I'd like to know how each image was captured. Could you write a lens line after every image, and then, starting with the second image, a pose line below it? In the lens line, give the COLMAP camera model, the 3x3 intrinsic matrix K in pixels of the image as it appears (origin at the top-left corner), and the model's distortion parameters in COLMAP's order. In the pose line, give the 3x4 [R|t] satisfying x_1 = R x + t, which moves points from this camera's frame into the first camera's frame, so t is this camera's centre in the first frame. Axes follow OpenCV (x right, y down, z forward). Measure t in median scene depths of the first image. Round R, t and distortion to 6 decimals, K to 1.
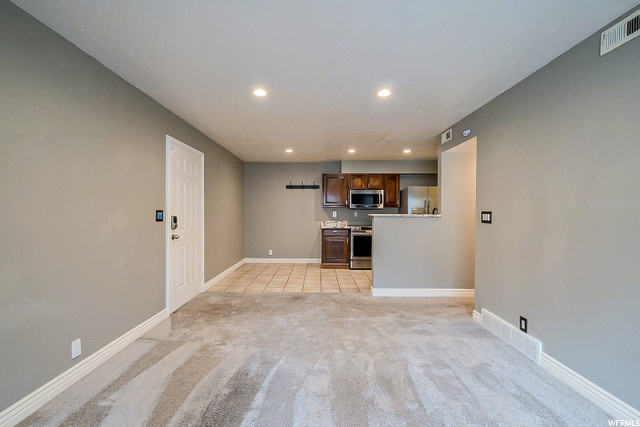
lens RADIAL K [[282.1, 0, 319.7], [0, 282.1, 214.4], [0, 0, 1]] dist [-0.003954, -0.000420]
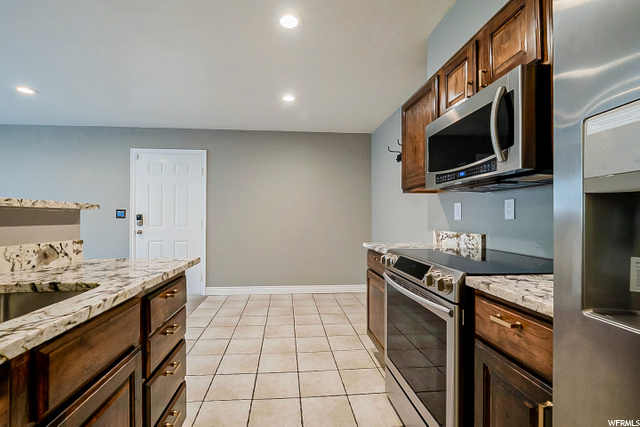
lens RADIAL K [[282.1, 0, 316.7], [0, 282.1, 217.0], [0, 0, 1]] dist [-0.003954, -0.000420]
pose [[0.117332, -0.006810, -0.993069, 0.778073], [-0.011932, 0.999895, -0.008266, 0.021034], [0.993021, 0.012819, 0.117238, 1.724052]]
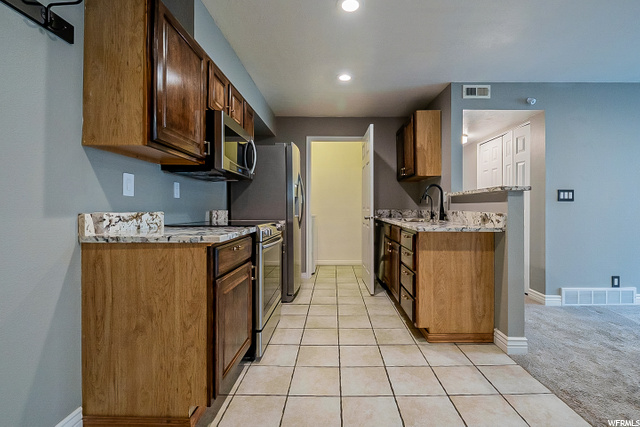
lens RADIAL K [[282.1, 0, 322.9], [0, 282.1, 209.2], [0, 0, 1]] dist [-0.003954, -0.000420]
pose [[0.012966, -0.005078, 0.999903, -0.408220], [0.010191, 0.999936, 0.004946, 0.044060], [-0.999864, 0.010126, 0.013017, 1.787298]]
